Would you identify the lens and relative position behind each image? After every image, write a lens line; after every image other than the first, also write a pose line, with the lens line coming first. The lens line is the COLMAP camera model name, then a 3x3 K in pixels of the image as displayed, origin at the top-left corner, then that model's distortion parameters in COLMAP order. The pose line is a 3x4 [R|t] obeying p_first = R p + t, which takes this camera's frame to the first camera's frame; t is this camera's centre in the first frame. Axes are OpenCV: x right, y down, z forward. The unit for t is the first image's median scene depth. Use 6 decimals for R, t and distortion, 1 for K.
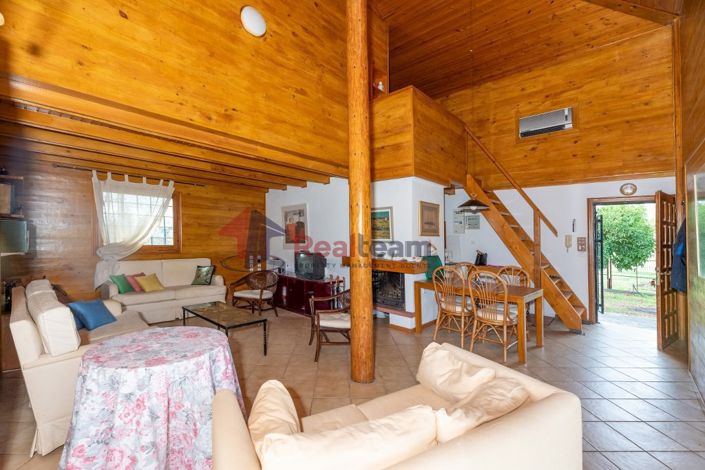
lens RADIAL K [[295.4, 0, 372.9], [0, 295.4, 233.9], [0, 0, 1]] dist [0.002345, 0.000200]
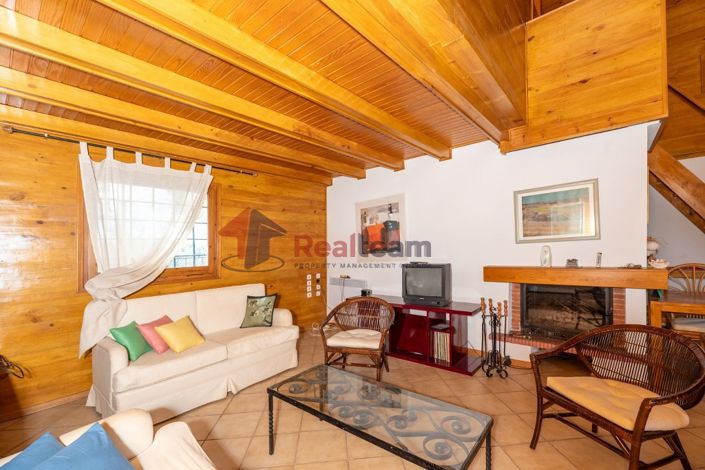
lens RADIAL K [[296.6, 0, 387.9], [0, 296.6, 221.7], [0, 0, 1]] dist [-0.001341, 0.000040]
pose [[0.997003, -0.055051, 0.054355, -0.328980], [0.058889, 0.995684, -0.071738, 0.011323], [-0.050171, 0.074724, 0.995941, 0.344536]]
